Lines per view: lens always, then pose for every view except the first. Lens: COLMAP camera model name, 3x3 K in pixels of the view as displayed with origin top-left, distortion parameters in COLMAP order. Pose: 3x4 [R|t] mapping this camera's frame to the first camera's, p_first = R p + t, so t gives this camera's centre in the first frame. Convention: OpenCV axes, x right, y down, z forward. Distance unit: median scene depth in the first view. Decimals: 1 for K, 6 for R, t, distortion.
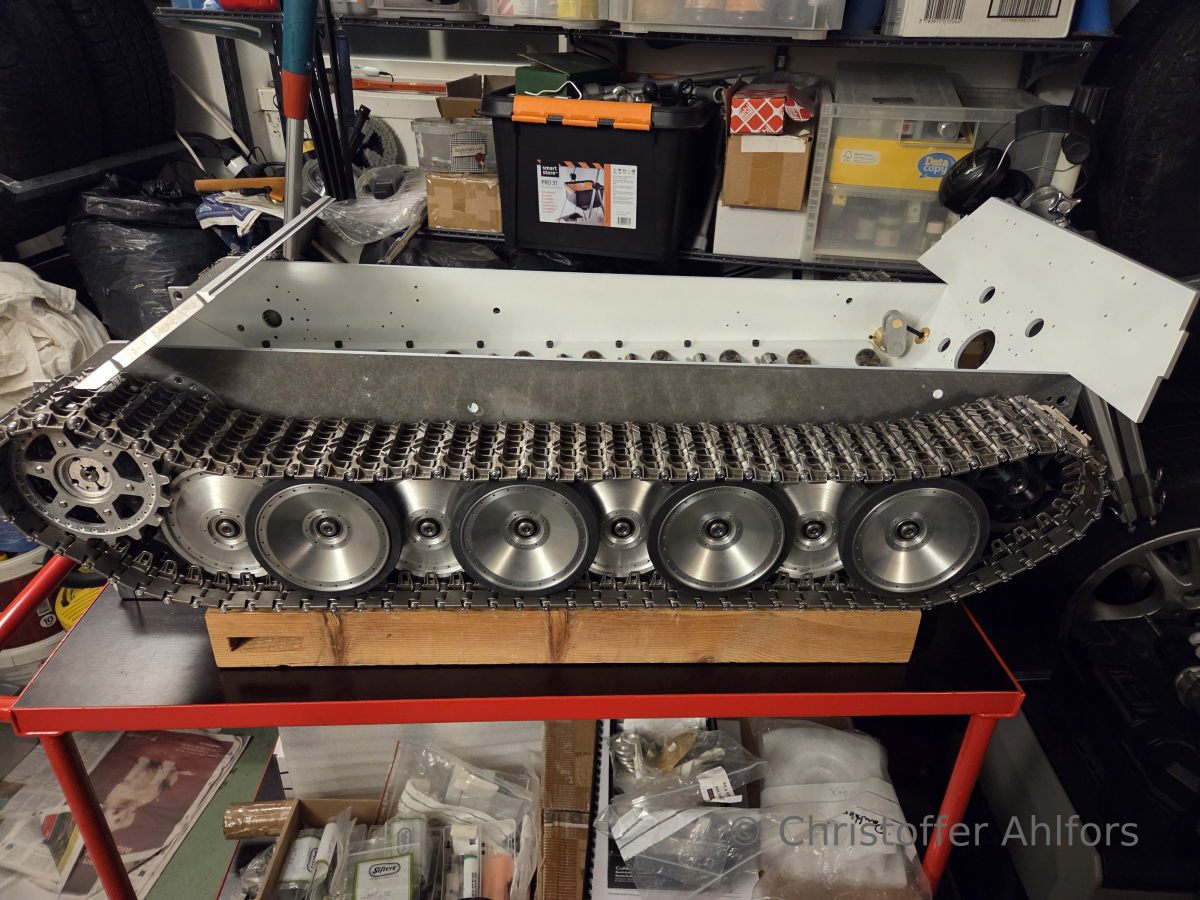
lens RADIAL K [[799.6, 0, 600.0], [0, 799.6, 450.0], [0, 0, 1]] dist [-0.004481, -0.002048]
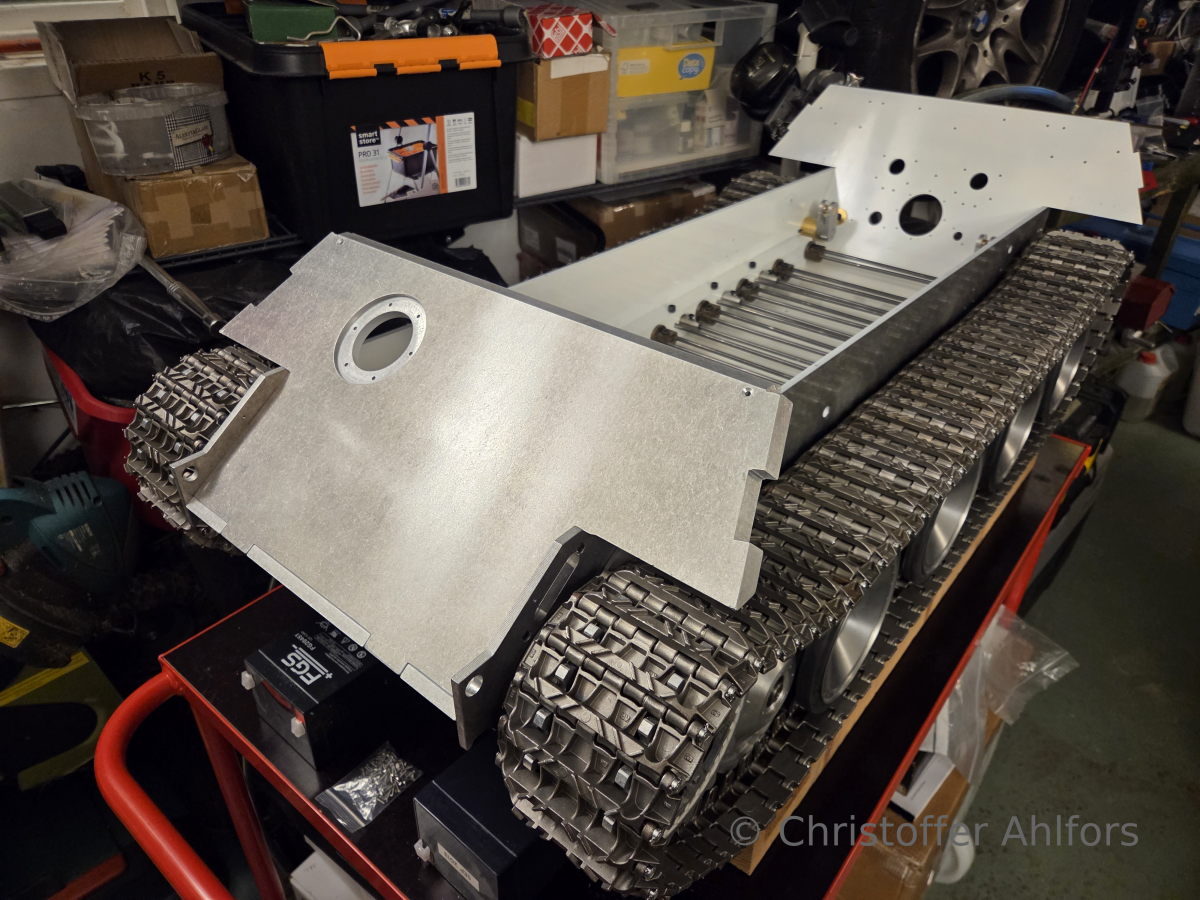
lens RADIAL K [[799.6, 0, 600.0], [0, 799.6, 450.0], [0, 0, 1]] dist [-0.004481, -0.002048]
pose [[0.664138, -0.422589, 0.616717, -0.513888], [0.362276, 0.903509, 0.228972, -0.174080], [-0.653970, 0.071353, 0.753148, 0.299558]]
